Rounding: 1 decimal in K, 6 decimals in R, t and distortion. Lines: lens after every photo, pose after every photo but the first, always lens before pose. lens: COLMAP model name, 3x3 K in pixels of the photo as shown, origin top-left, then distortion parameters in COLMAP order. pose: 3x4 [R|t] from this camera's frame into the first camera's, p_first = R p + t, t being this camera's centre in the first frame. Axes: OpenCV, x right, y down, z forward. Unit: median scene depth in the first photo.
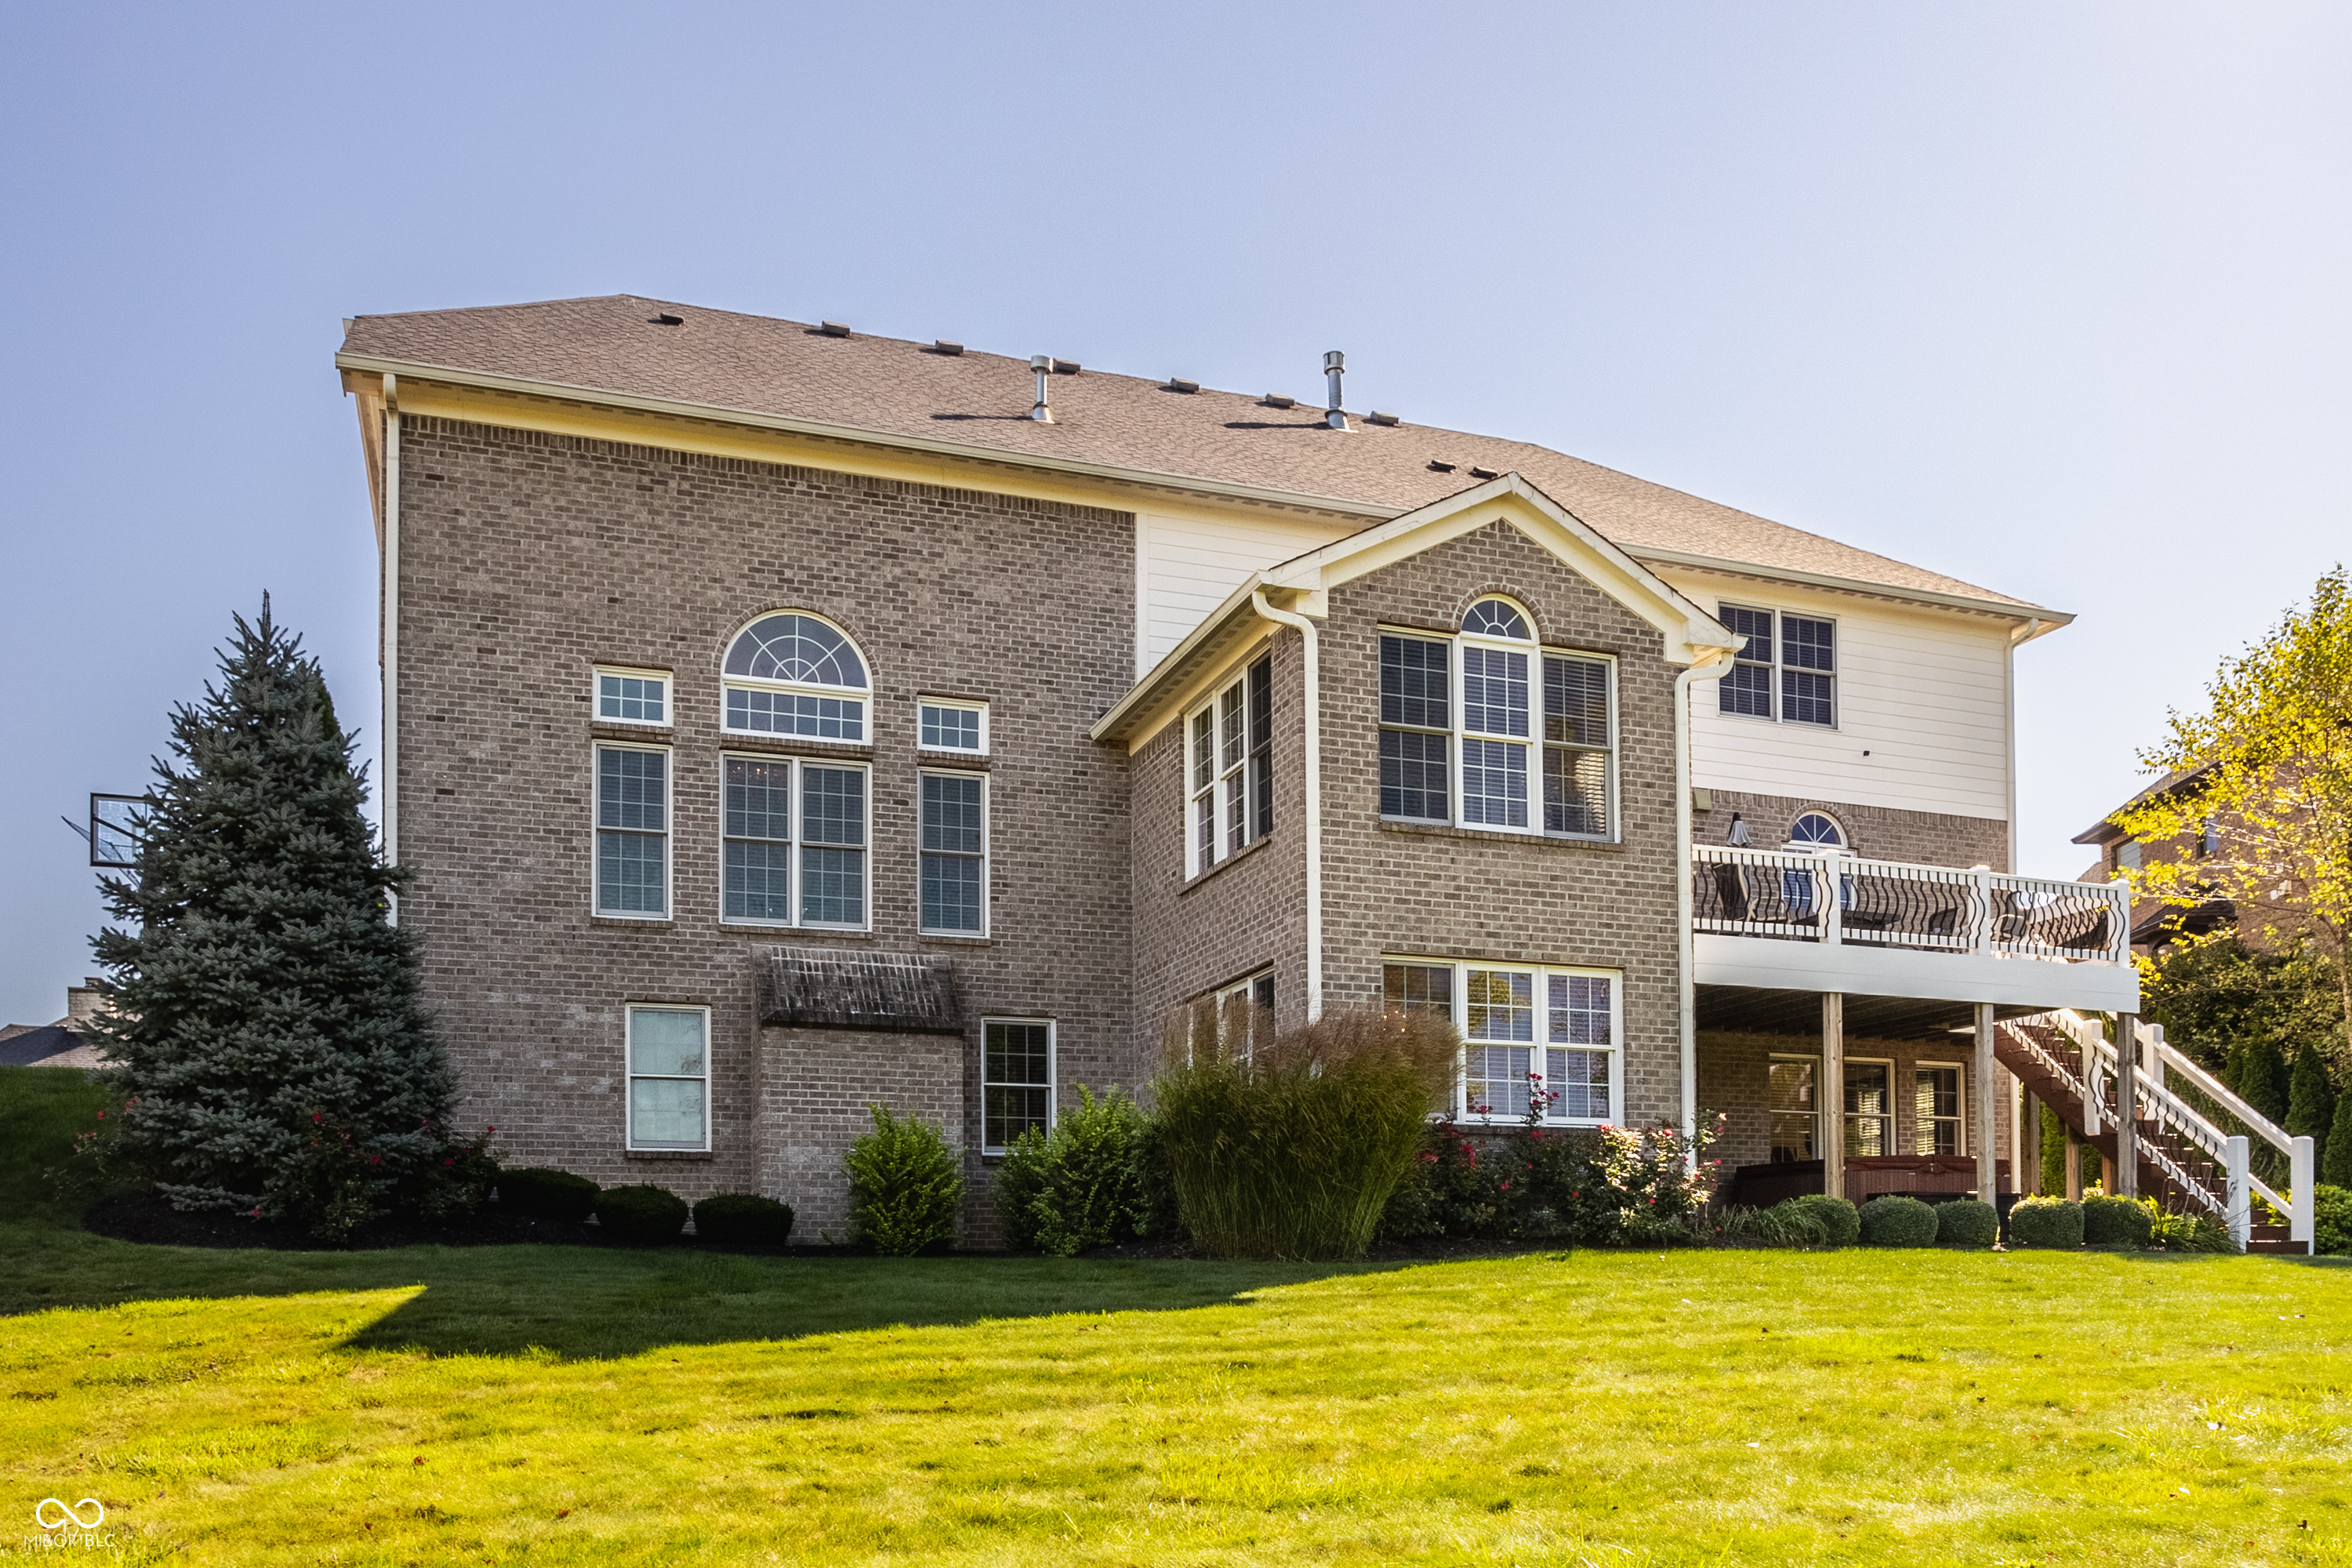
lens RADIAL K [[1887.1, 0, 1172.4], [0, 1887.1, 1256.8], [0, 0, 1]] dist [-0.073727, 0.087321]
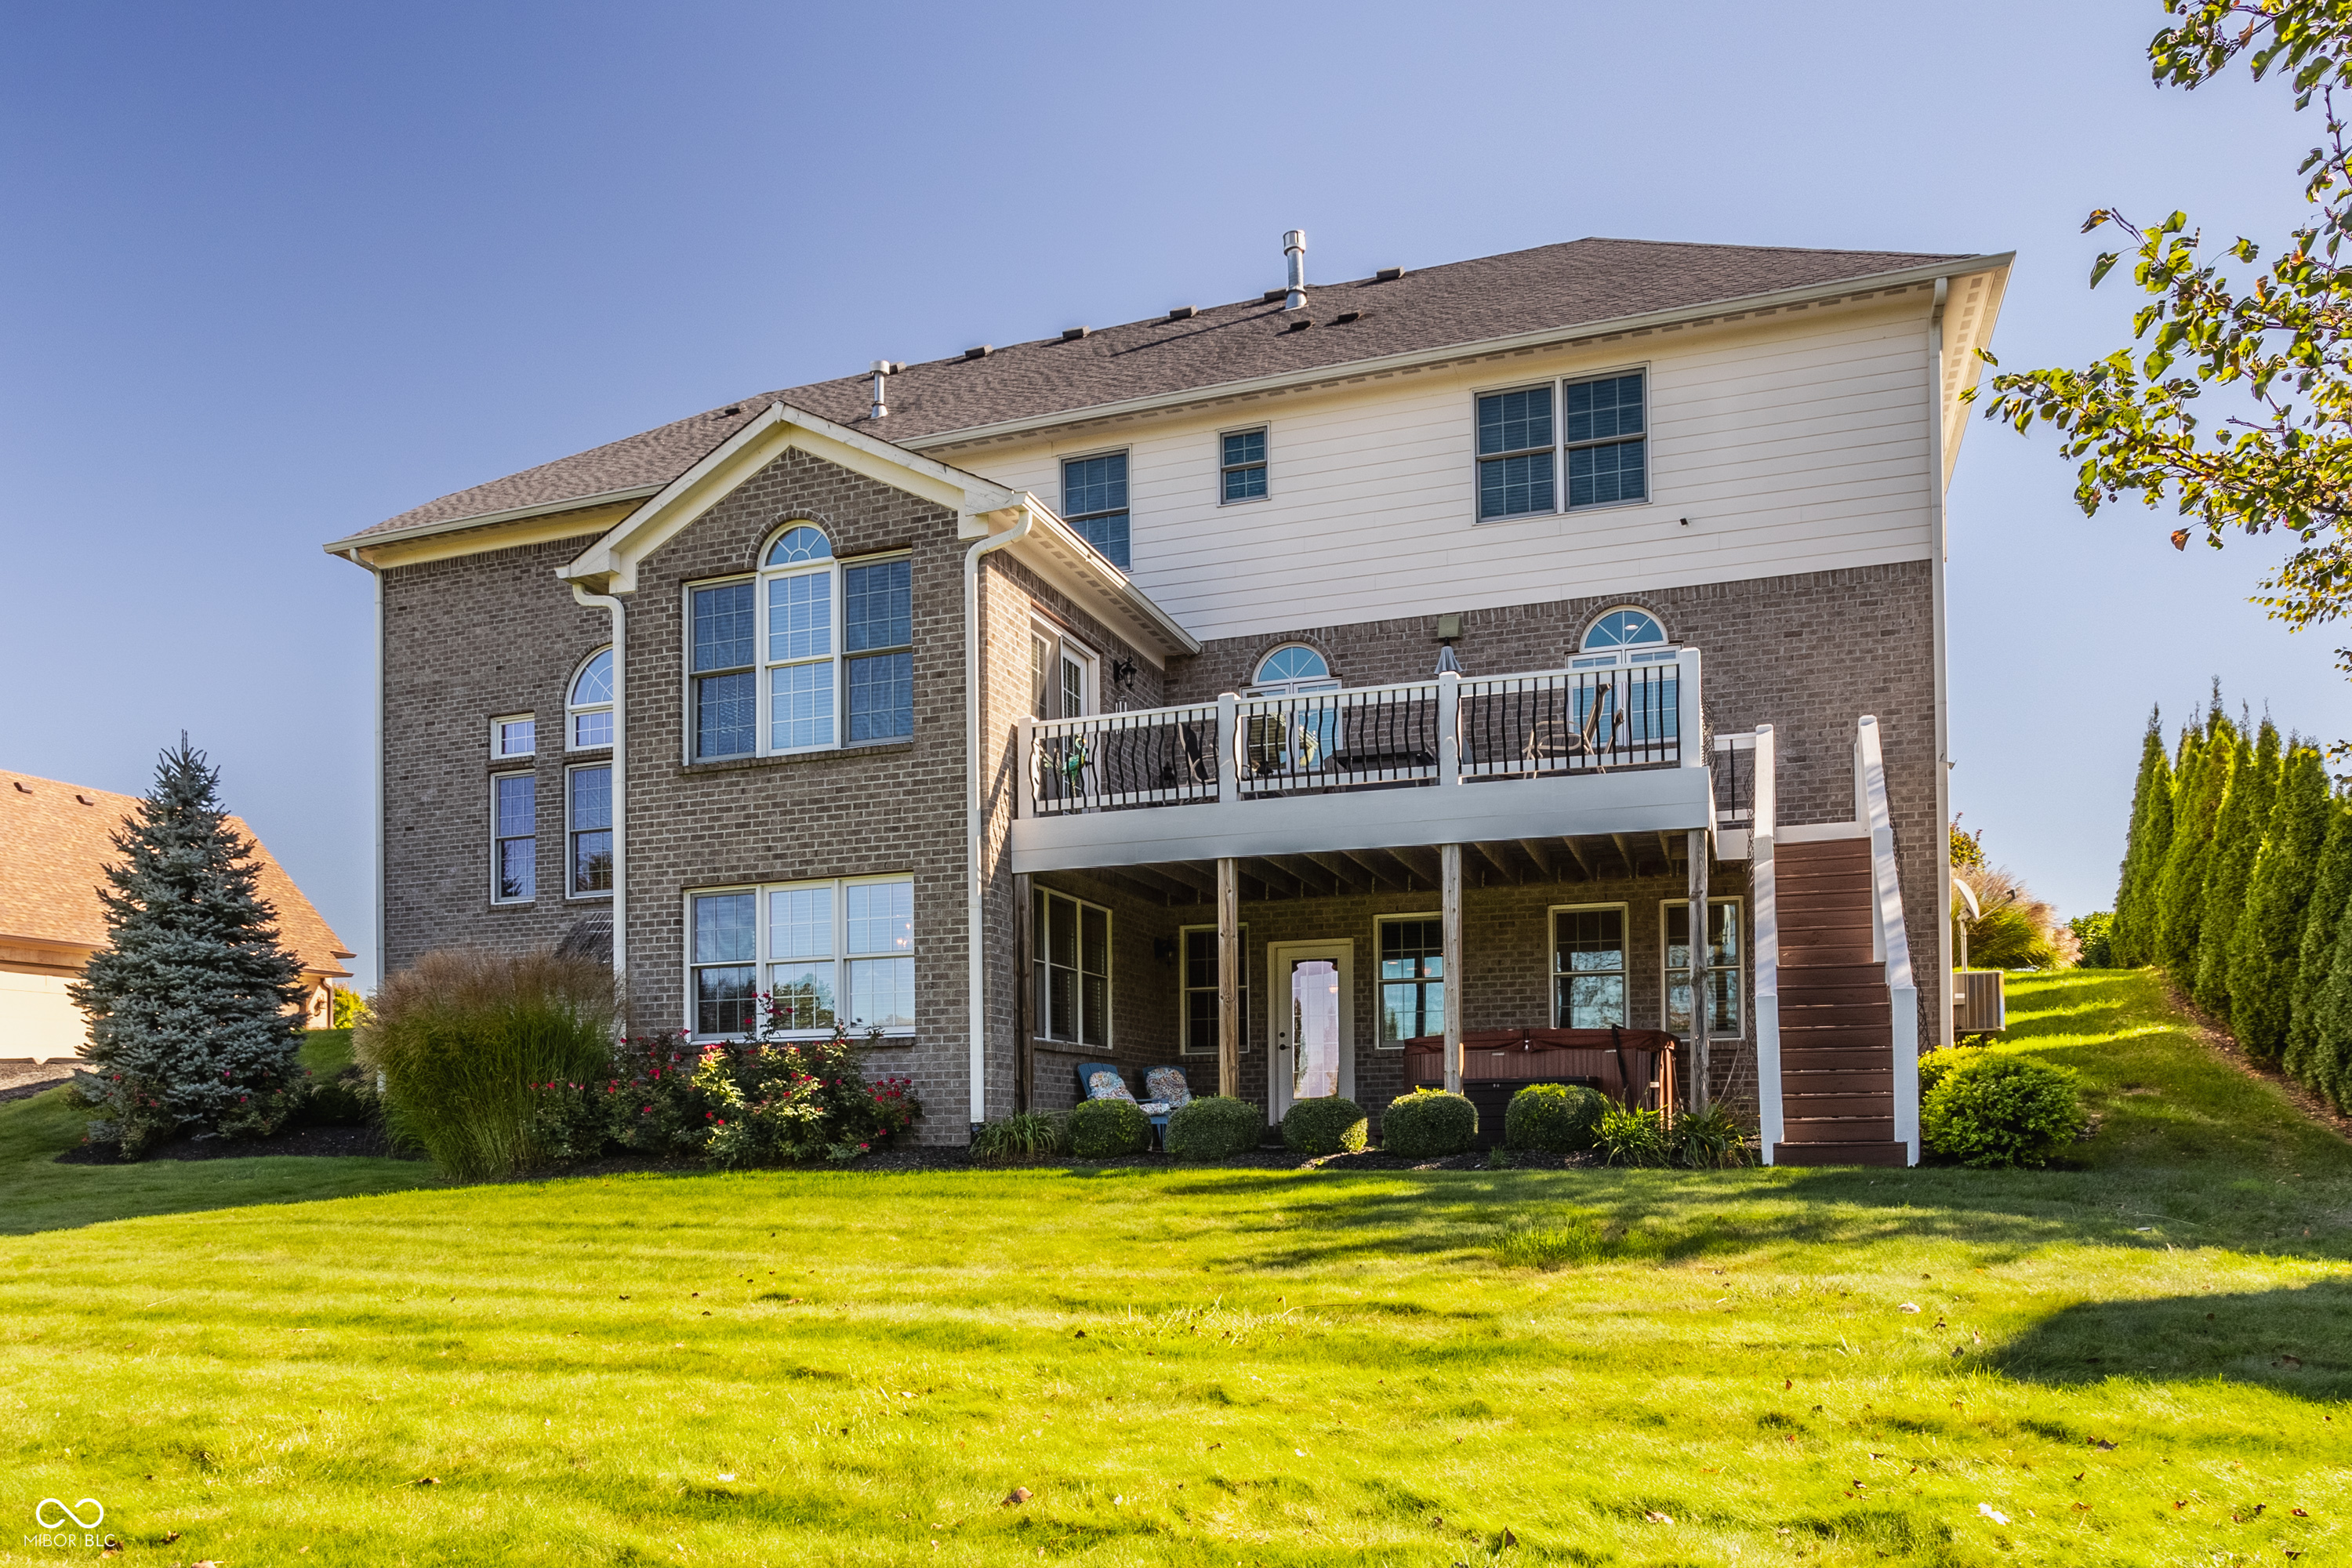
lens RADIAL K [[1622.2, 0, 1173.7], [0, 1622.2, 1106.4], [0, 0, 1]] dist [-0.072468, 0.083159]
pose [[0.775904, -0.012177, -0.630734, 0.872266], [0.019608, 0.999796, 0.004819, -0.033474], [0.630547, -0.016106, 0.775984, 0.436779]]
